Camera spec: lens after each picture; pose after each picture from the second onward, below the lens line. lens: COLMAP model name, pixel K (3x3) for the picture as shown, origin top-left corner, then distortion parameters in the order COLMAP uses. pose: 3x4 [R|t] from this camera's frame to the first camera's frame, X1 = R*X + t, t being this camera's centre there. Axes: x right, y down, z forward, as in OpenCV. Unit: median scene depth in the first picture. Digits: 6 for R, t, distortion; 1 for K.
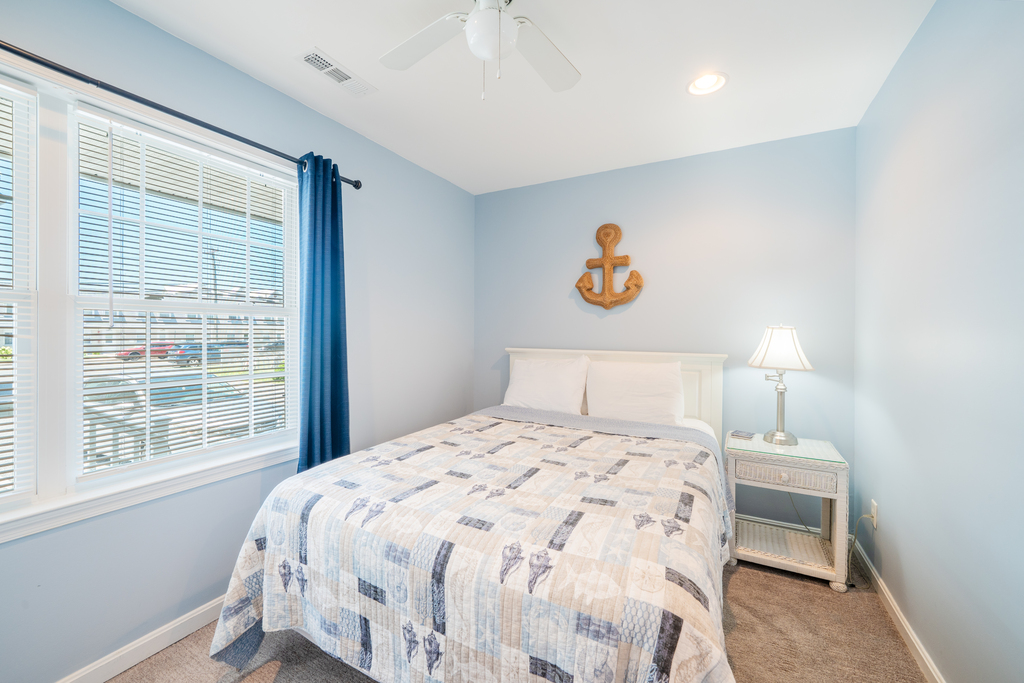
lens RADIAL K [[415.1, 0, 502.3], [0, 415.1, 333.6], [0, 0, 1]] dist [-0.004525, -0.000053]
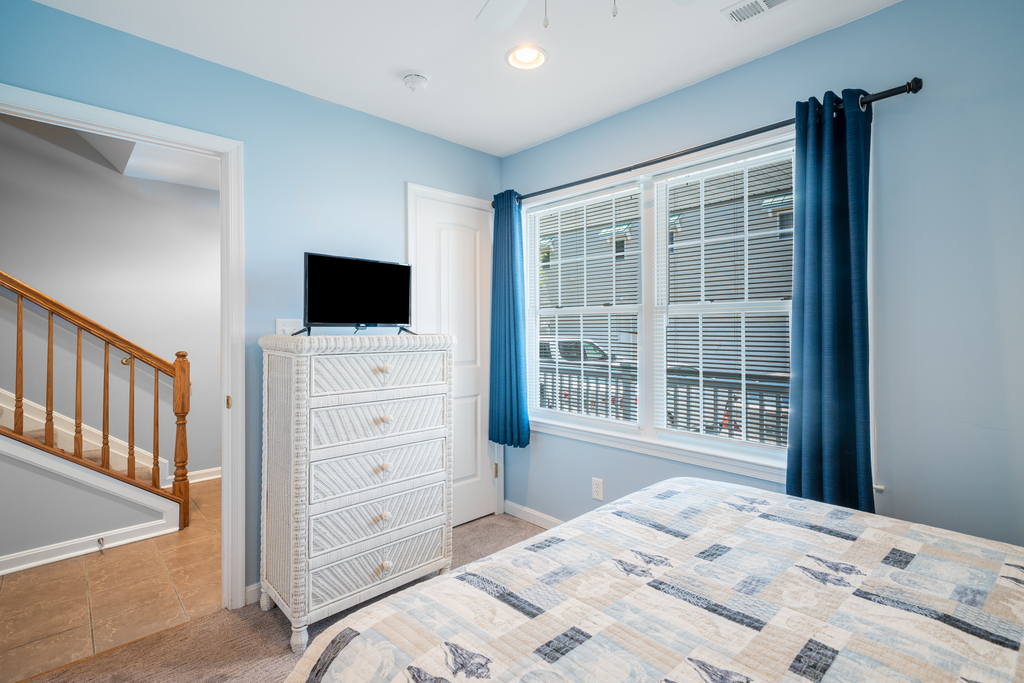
lens RADIAL K [[467.9, 0, 504.2], [0, 467.9, 333.9], [0, 0, 1]] dist [0.006938, 0.003640]
pose [[-0.302537, 0.011880, -0.953063, 0.614868], [-0.003676, 0.999900, 0.013630, -0.007925], [0.953130, 0.007628, -0.302464, 0.812450]]
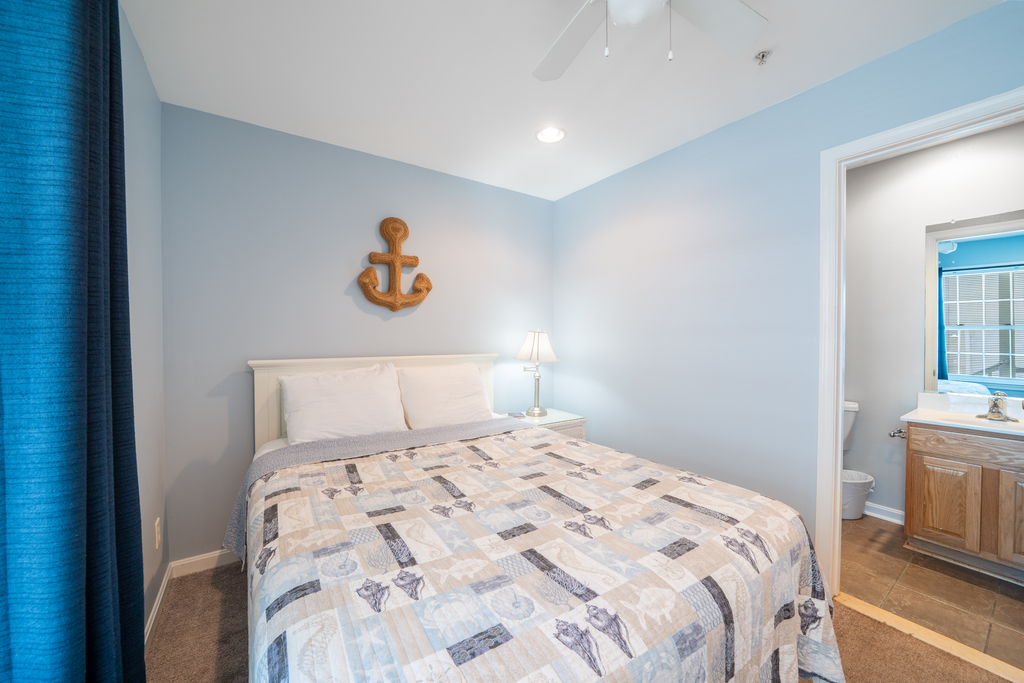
lens RADIAL K [[386.3, 0, 504.6], [0, 386.3, 340.2], [0, 0, 1]] dist [-0.015308, -0.000044]
pose [[0.441782, -0.014643, 0.897003, -0.643656], [0.009079, 0.999889, 0.011851, -0.003803], [-0.897077, 0.002908, 0.441866, 0.645470]]
